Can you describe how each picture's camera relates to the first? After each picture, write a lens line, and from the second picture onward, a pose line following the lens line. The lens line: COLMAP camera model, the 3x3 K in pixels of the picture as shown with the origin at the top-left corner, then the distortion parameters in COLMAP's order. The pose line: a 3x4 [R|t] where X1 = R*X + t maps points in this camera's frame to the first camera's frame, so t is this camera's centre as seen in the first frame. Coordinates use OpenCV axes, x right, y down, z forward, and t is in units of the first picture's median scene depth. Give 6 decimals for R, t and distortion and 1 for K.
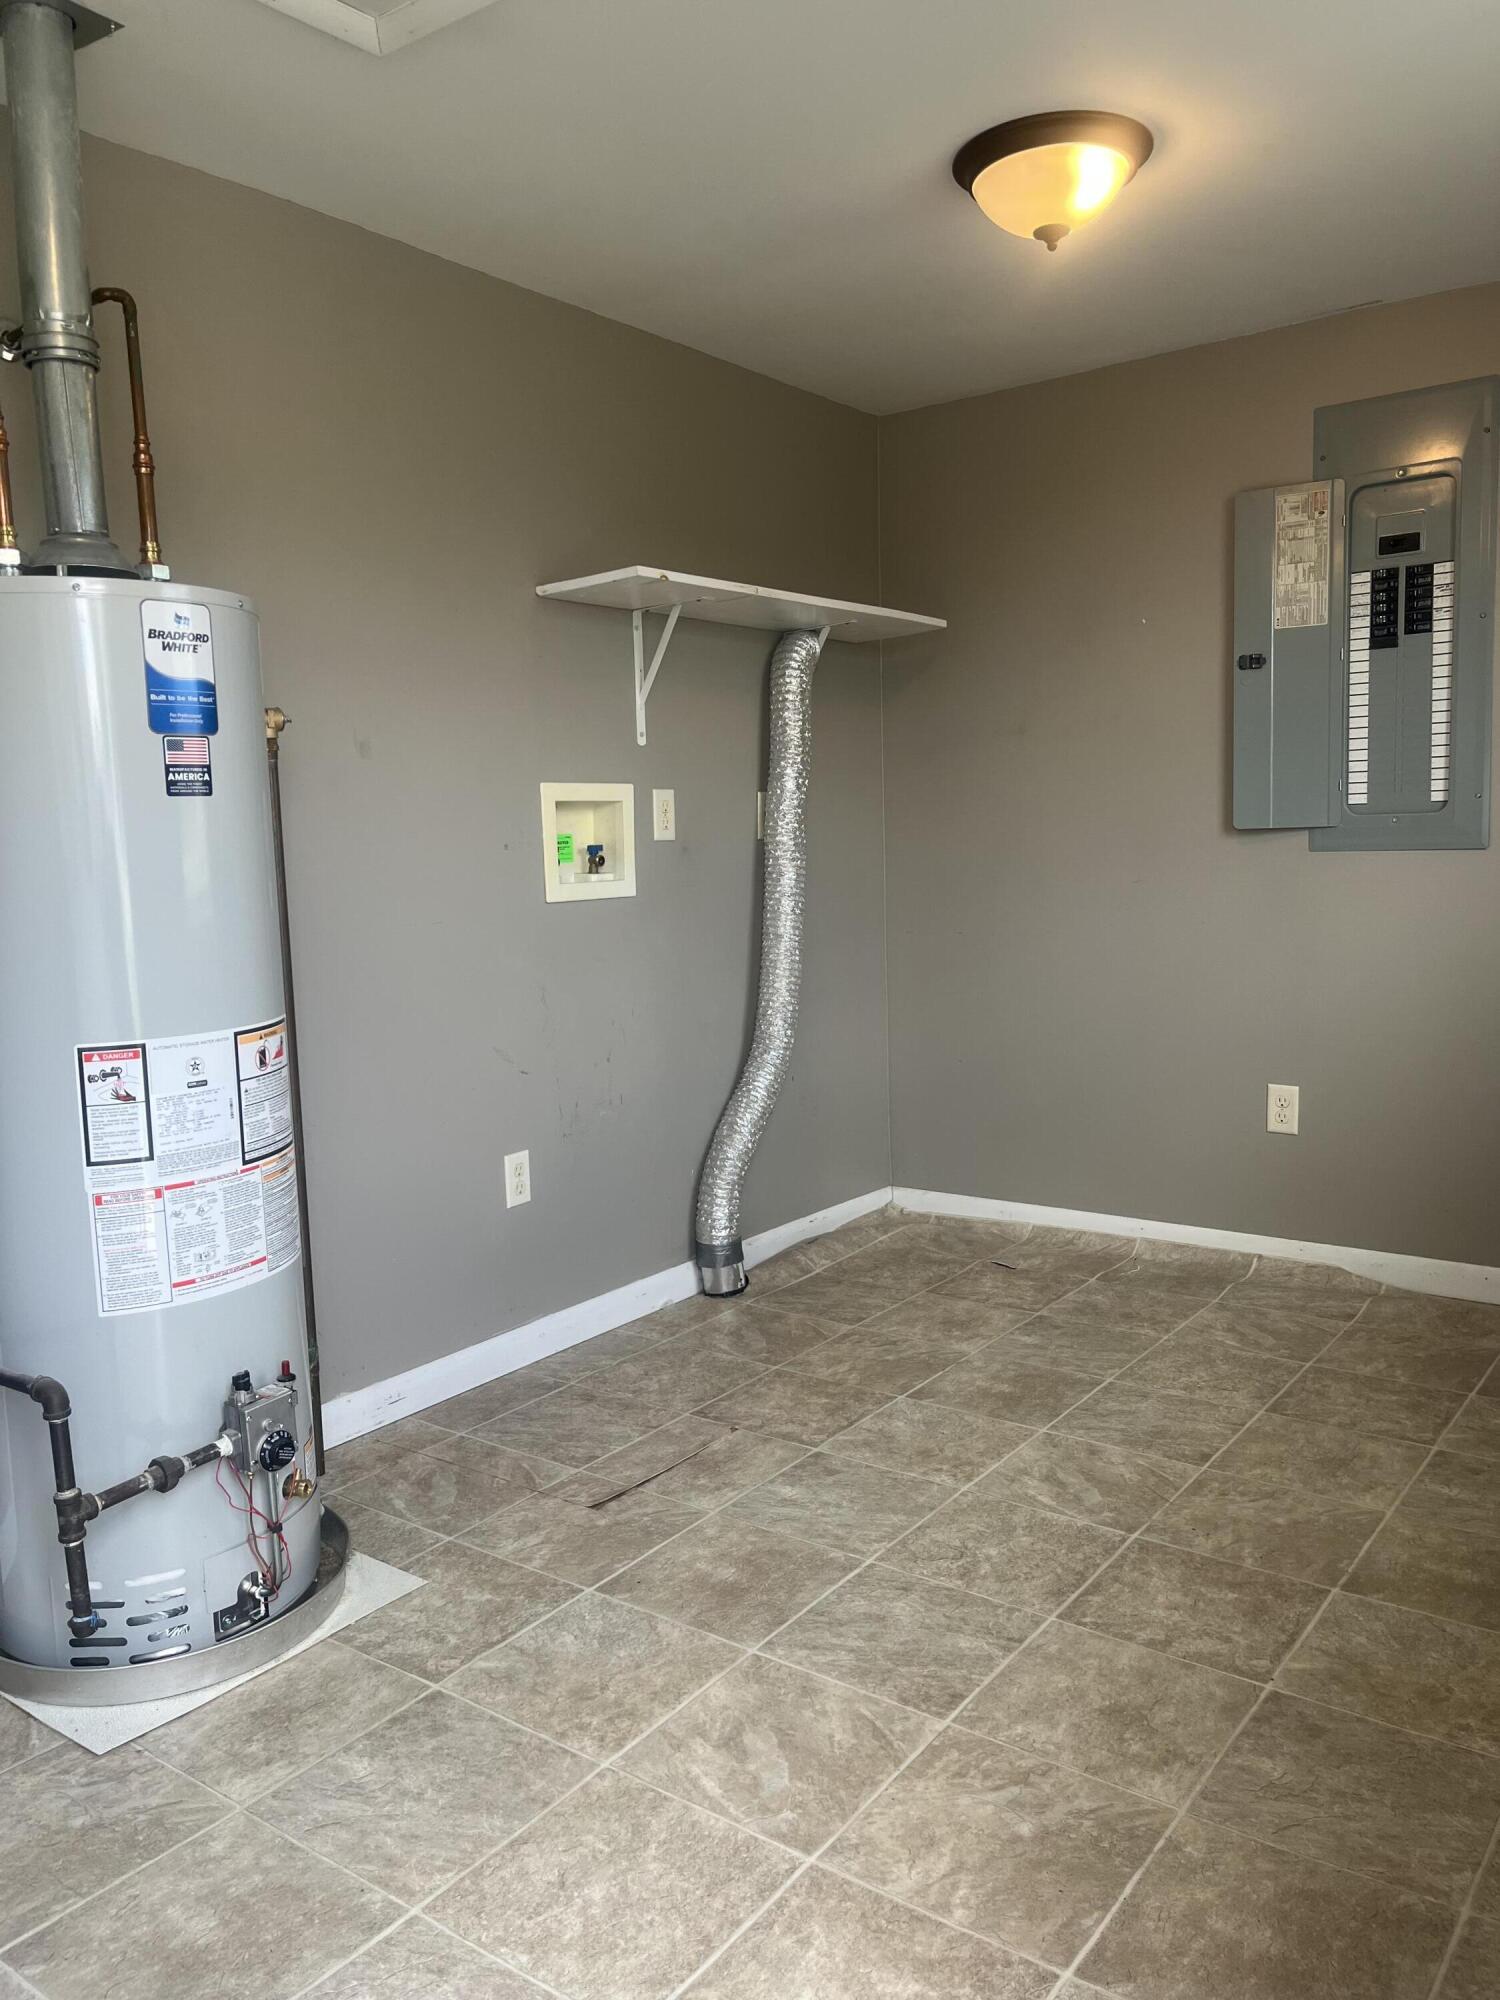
lens RADIAL K [[1522.0, 0, 753.9], [0, 1522.0, 997.1], [0, 0, 1]] dist [0.079013, -0.112864]
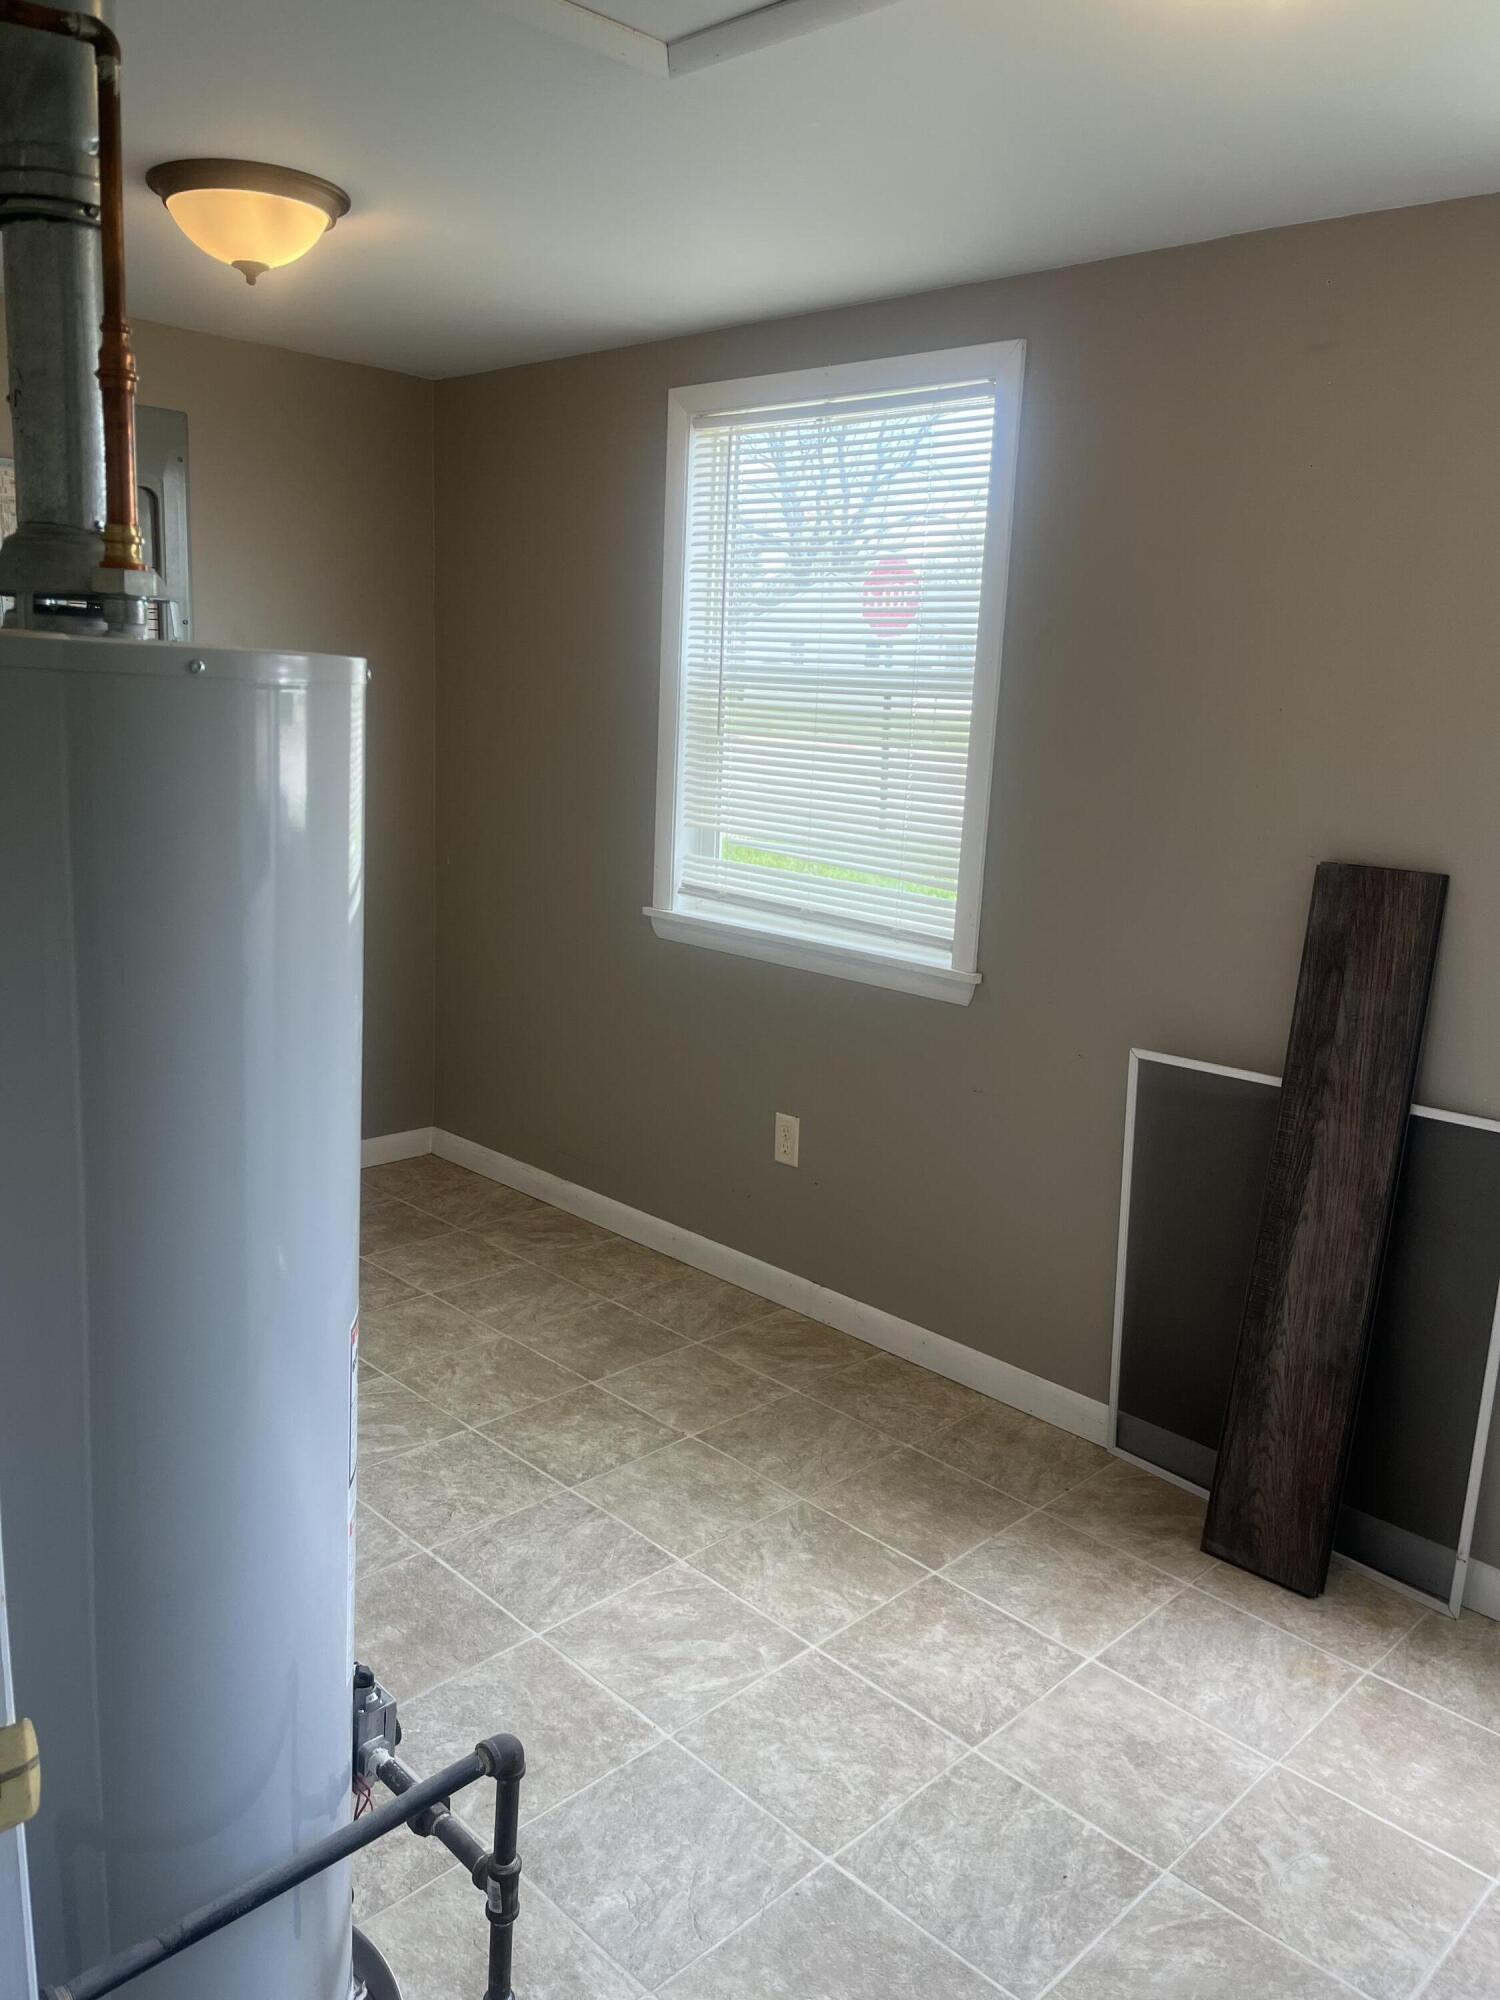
lens RADIAL K [[1522.0, 0, 750.2], [0, 1522.0, 1002.4], [0, 0, 1]] dist [0.079013, -0.112864]
pose [[0.136461, -0.167596, 0.976366, -1.056414], [0.057903, 0.985250, 0.161028, -0.211209], [-0.988952, 0.034560, 0.144152, 0.712586]]
